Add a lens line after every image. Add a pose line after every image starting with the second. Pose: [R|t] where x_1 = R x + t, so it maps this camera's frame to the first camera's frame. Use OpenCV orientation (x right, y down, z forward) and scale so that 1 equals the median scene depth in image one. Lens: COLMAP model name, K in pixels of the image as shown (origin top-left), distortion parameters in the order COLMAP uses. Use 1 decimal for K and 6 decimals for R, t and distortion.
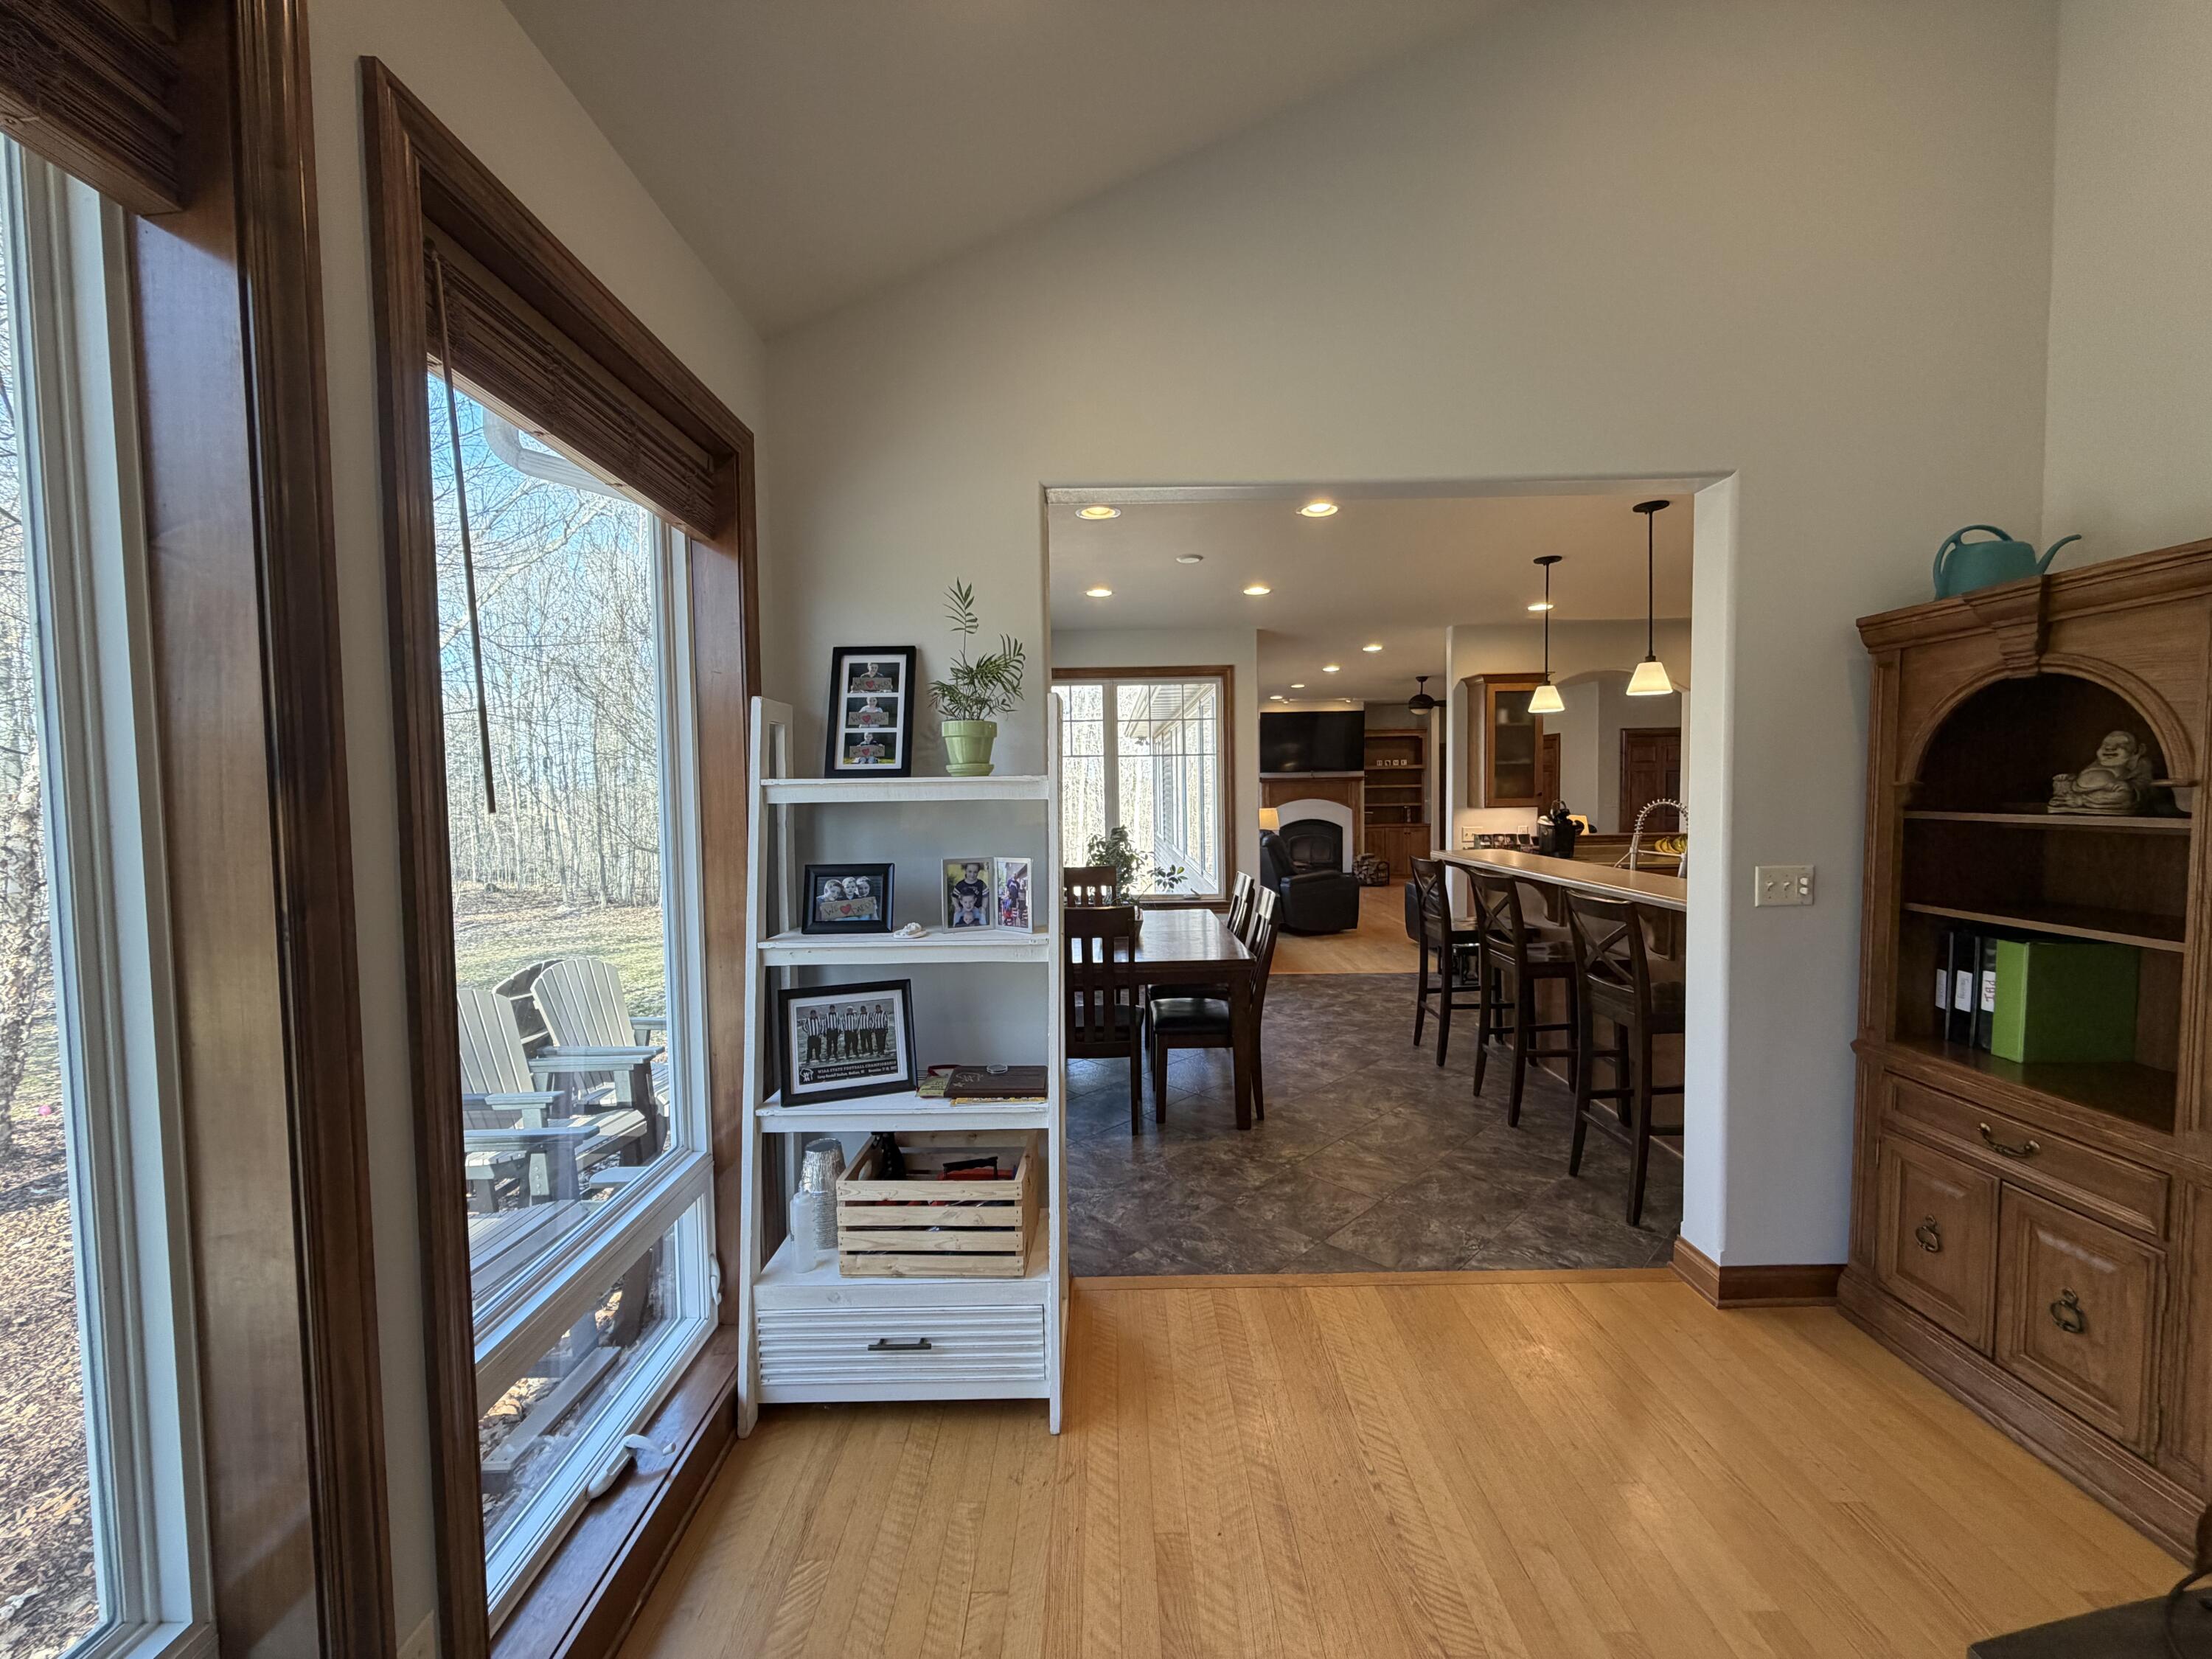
lens RADIAL K [[881.8, 0, 1102.3], [0, 881.8, 829.5], [0, 0, 1]] dist [-0.000522, -0.000004]
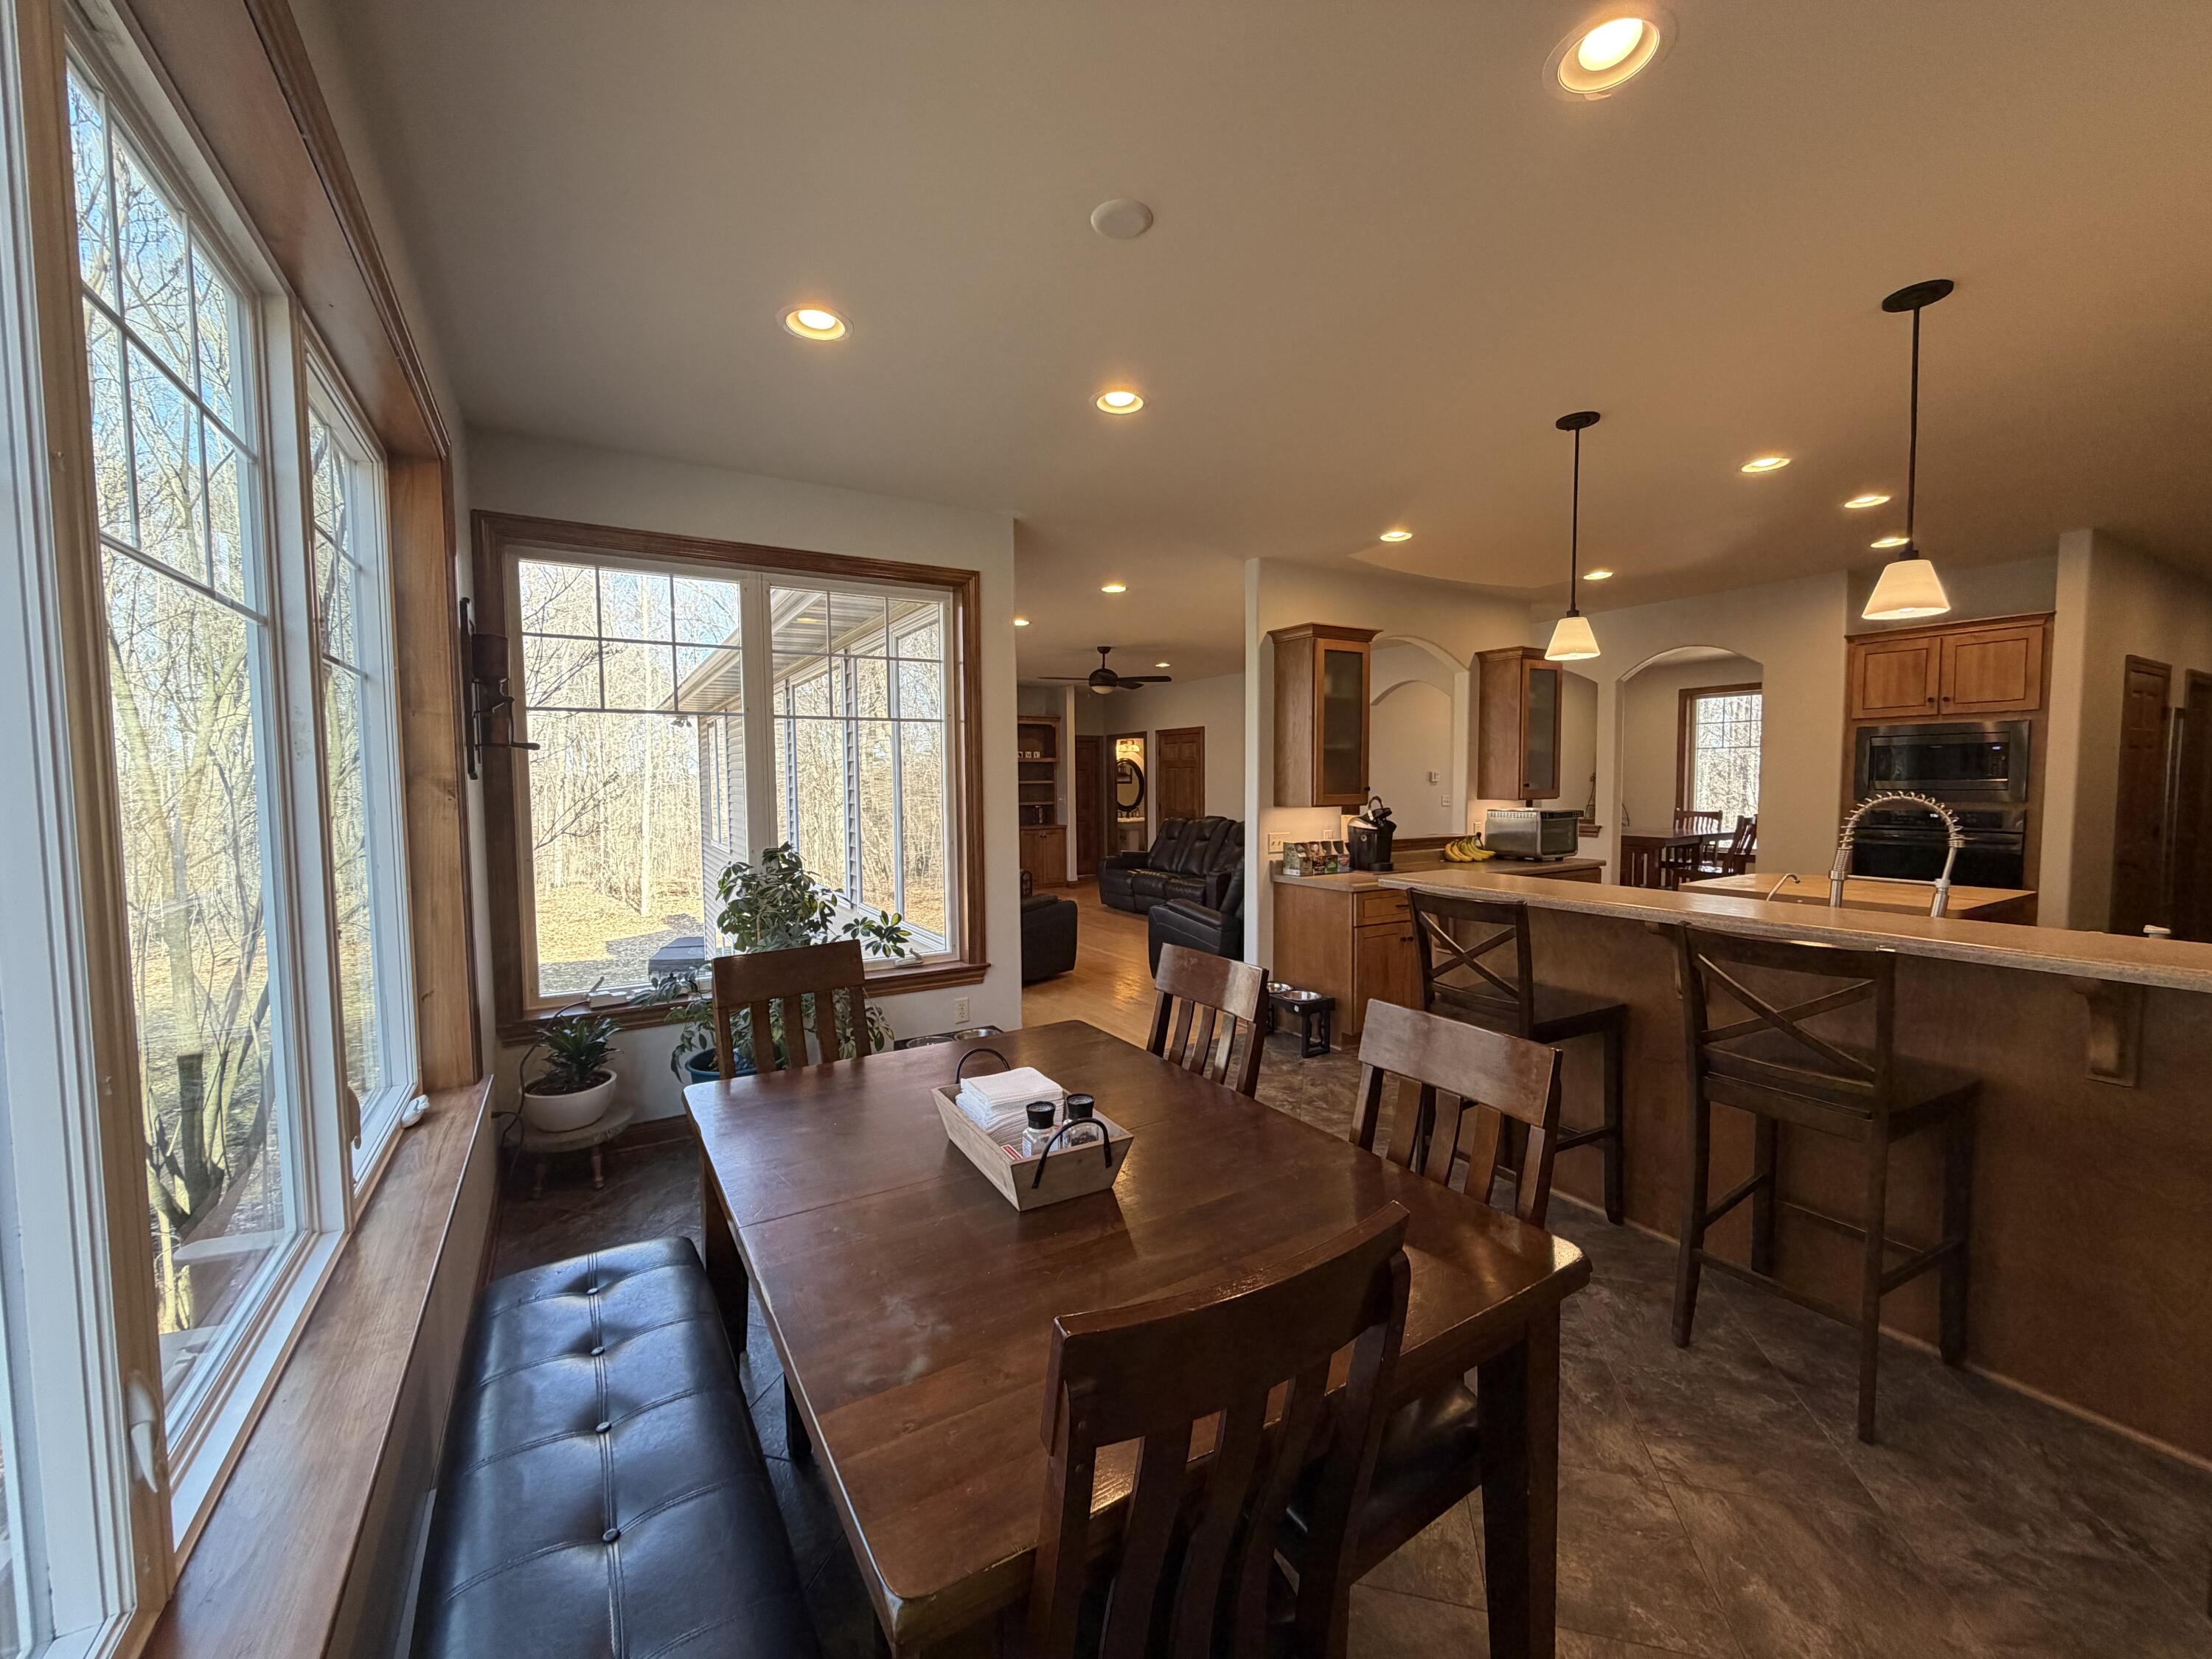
lens RADIAL K [[881.8, 0, 1102.3], [0, 881.8, 829.5], [0, 0, 1]] dist [-0.000522, -0.000004]
pose [[0.859981, -0.017798, 0.510015, -0.086421], [0.017378, 0.999833, 0.005588, -0.012283], [-0.510030, 0.004057, 0.860147, 0.429922]]
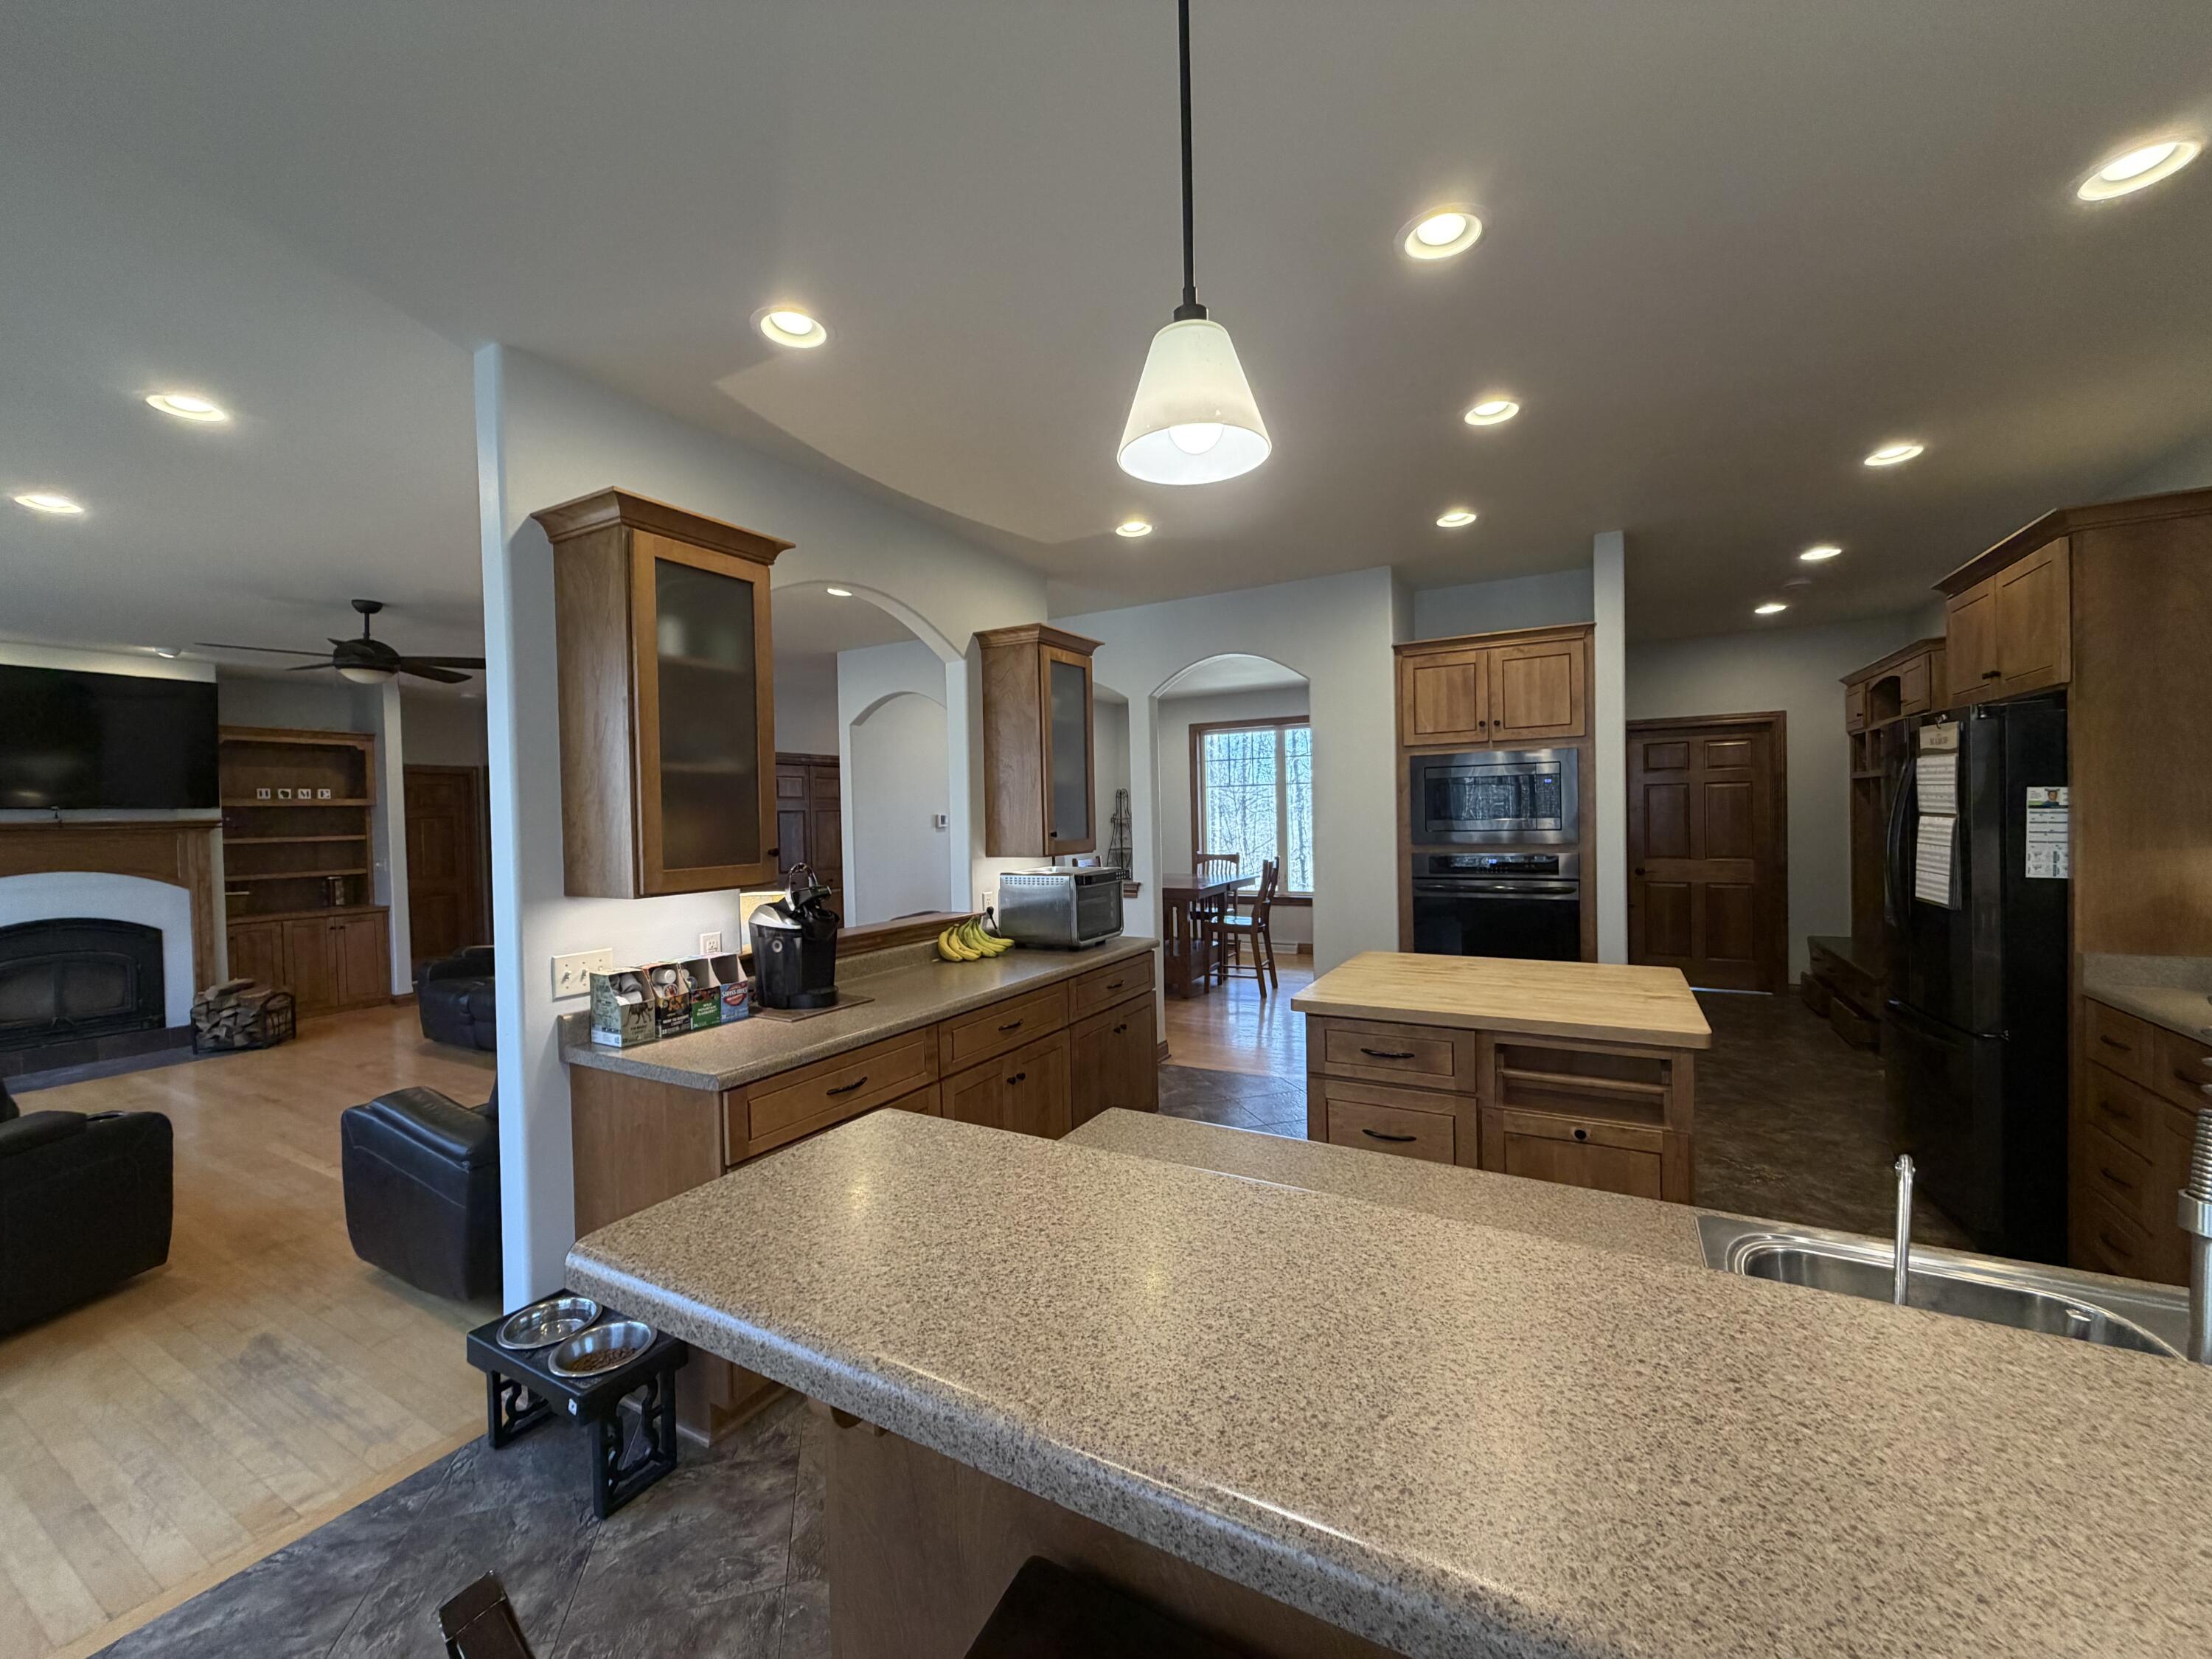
lens RADIAL K [[881.8, 0, 1102.3], [0, 881.8, 829.5], [0, 0, 1]] dist [-0.000522, -0.000004]
pose [[0.496352, -0.007736, 0.868087, 0.219223], [0.056064, 0.998159, -0.023161, -0.031108], [-0.866309, 0.060164, 0.495872, 0.640818]]
